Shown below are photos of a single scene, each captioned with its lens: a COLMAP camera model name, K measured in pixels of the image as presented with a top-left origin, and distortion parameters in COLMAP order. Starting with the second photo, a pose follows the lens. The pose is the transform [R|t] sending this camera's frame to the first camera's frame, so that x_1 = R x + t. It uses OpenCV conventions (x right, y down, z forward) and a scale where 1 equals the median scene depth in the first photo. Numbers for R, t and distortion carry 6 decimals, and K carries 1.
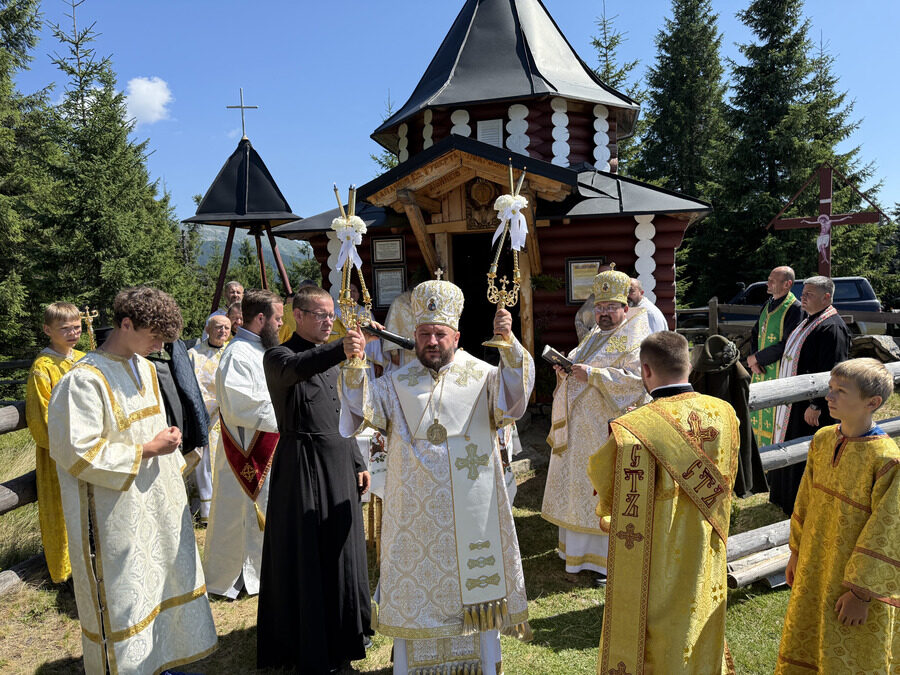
lens RADIAL K [[629.4, 0, 445.7], [0, 629.4, 338.9], [0, 0, 1]] dist [0.077655, -0.099328]
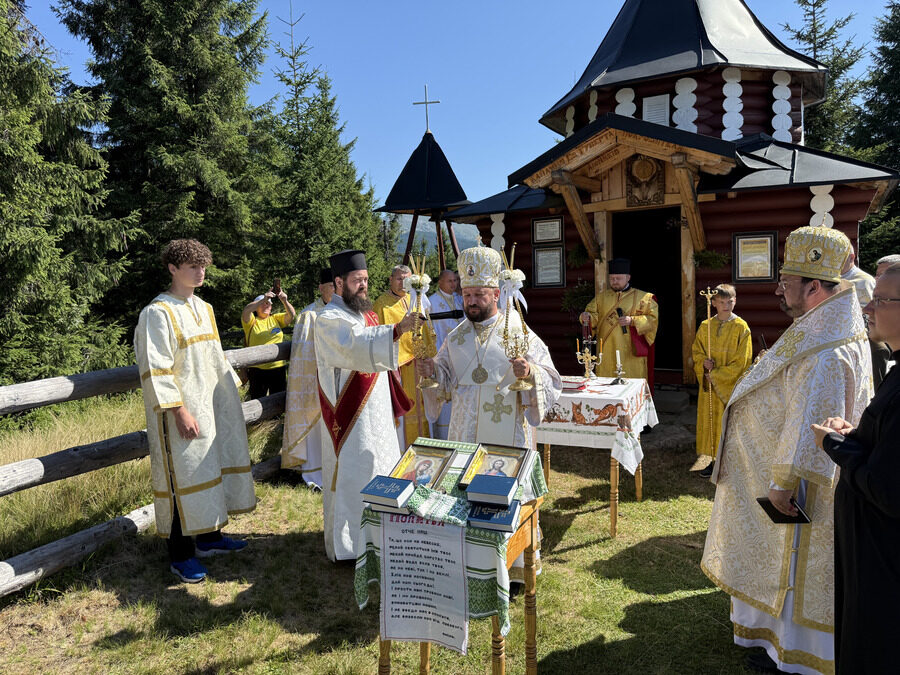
lens RADIAL K [[633.1, 0, 450.0], [0, 633.1, 337.5], [0, 0, 1]] dist [0.051261, -0.064001]
pose [[0.958033, 0.028793, -0.285207, 0.057587], [-0.023492, 0.999482, 0.021991, 0.017573], [0.285693, -0.014368, 0.958214, -0.052170]]
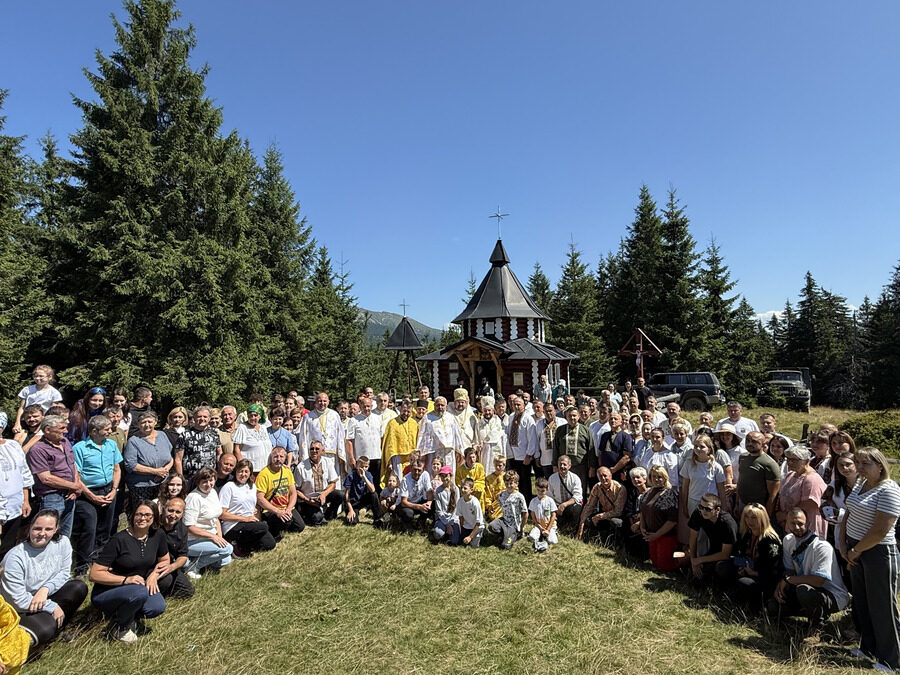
lens RADIAL K [[494.3, 0, 450.0], [0, 494.3, 337.5], [0, 0, 1]] dist [-0.000458, -0.000043]
pose [[0.987371, 0.011993, -0.157968, 0.251891], [-0.031396, 0.992166, -0.120914, 0.004499], [0.155280, 0.124347, 0.980013, -1.257604]]
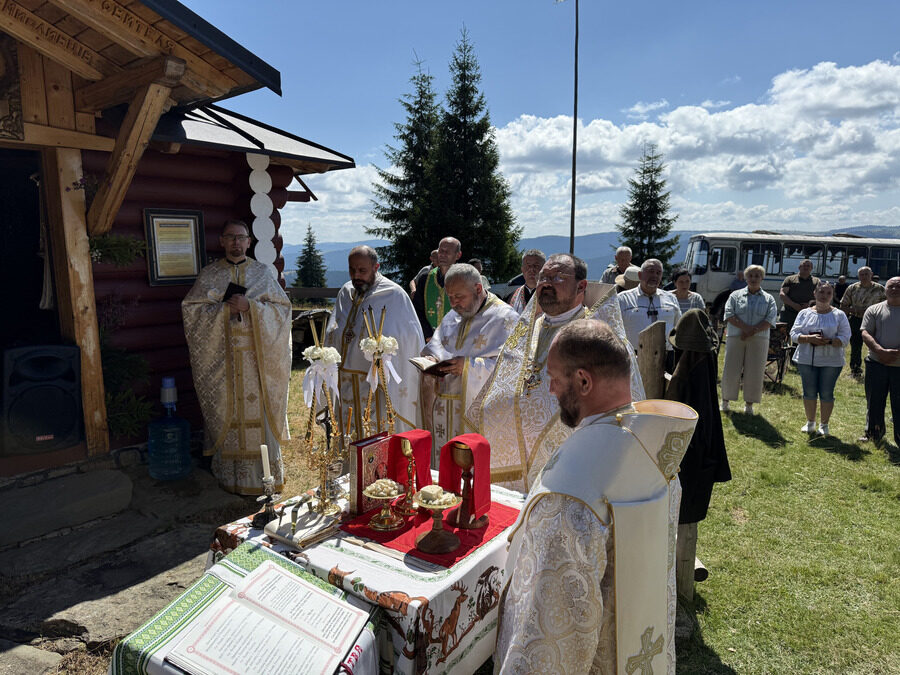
lens RADIAL K [[629.4, 0, 445.7], [0, 629.4, 338.9], [0, 0, 1]] dist [0.077655, -0.099328]
pose [[0.420725, -0.097645, 0.901918, -0.244244], [0.077109, 0.994442, 0.071692, -0.021954], [-0.903905, 0.039383, 0.425916, 0.443572]]
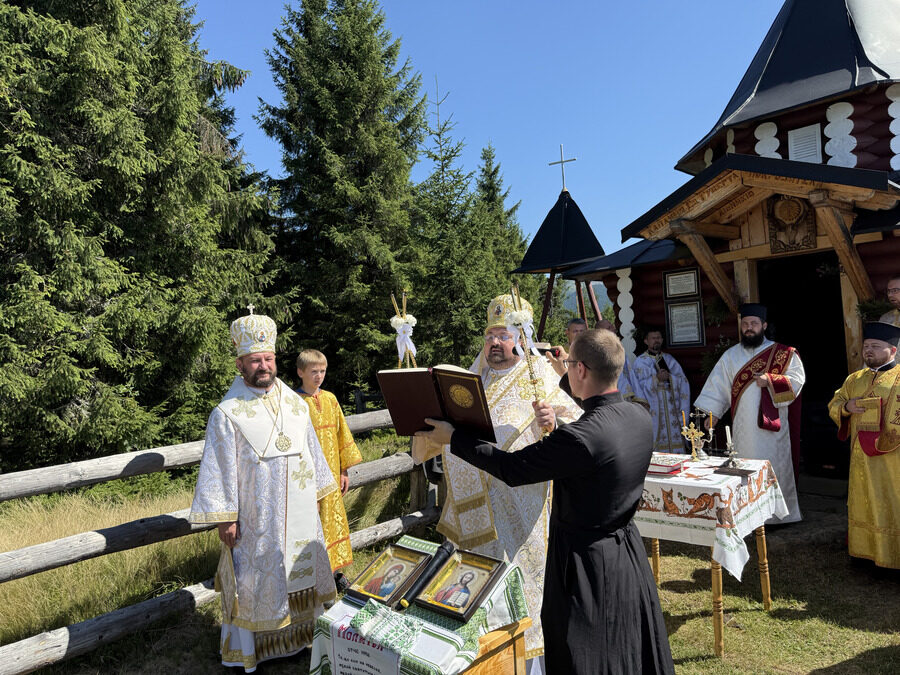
lens RADIAL K [[629.4, 0, 445.7], [0, 629.4, 338.9], [0, 0, 1]] dist [0.077655, -0.099328]
pose [[0.837171, -0.024187, -0.546407, 0.131870], [-0.010832, 0.998093, -0.060778, 0.003014], [0.546834, 0.056800, 0.835312, 0.019427]]
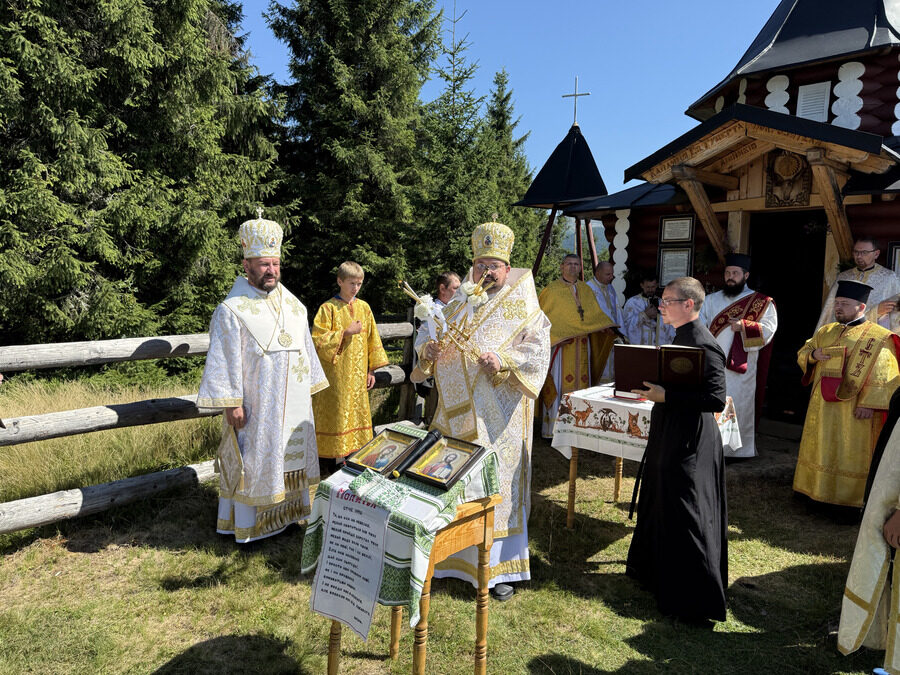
lens RADIAL K [[633.1, 0, 450.0], [0, 633.1, 337.5], [0, 0, 1]] dist [0.051261, -0.064001]
pose [[0.844092, 0.107255, -0.525362, 0.148036], [-0.097590, 0.994155, 0.046165, 0.013188], [0.527243, 0.012302, 0.849625, -0.012315]]
